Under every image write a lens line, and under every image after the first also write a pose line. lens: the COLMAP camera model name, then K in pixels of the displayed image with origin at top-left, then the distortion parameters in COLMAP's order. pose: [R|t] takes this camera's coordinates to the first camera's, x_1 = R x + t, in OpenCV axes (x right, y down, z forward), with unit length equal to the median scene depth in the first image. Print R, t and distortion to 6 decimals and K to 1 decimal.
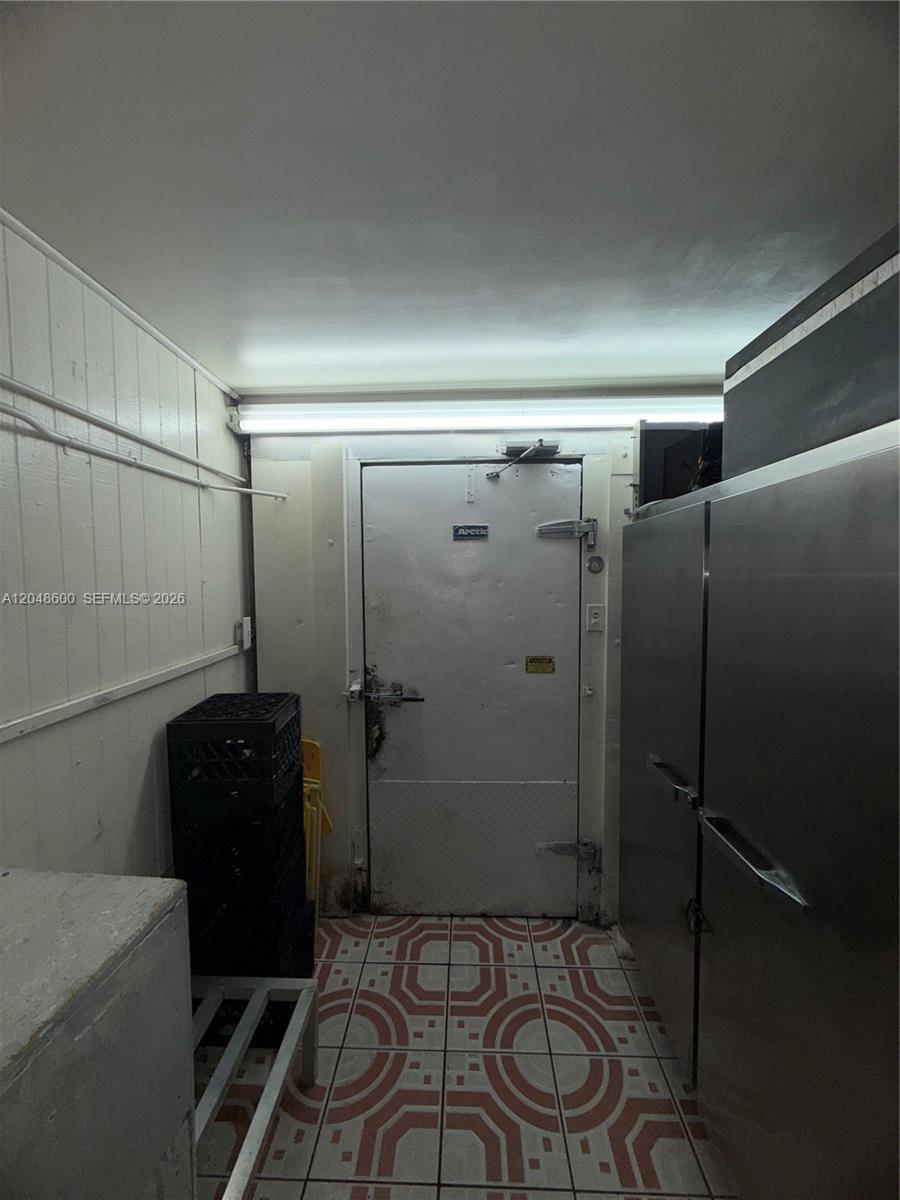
lens RADIAL K [[480.7, 0, 450.3], [0, 480.7, 598.2], [0, 0, 1]] dist [0.000720, -0.000229]
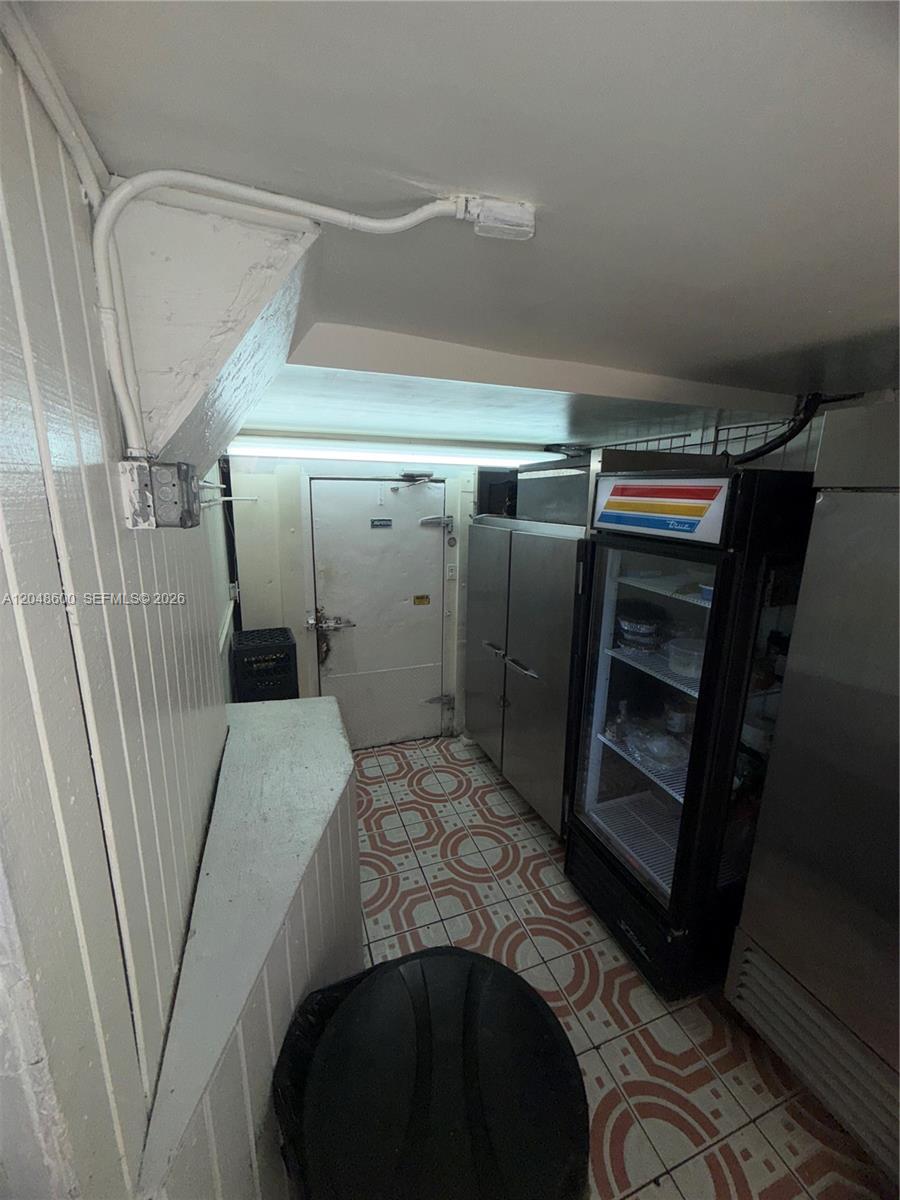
lens RADIAL K [[480.7, 0, 451.6], [0, 480.7, 601.4], [0, 0, 1]] dist [0.000720, -0.000229]
pose [[0.924884, -0.063986, 0.374828, -0.369970], [0.001299, 0.986266, 0.165159, -0.144951], [-0.380248, -0.152266, 0.912265, -0.632305]]
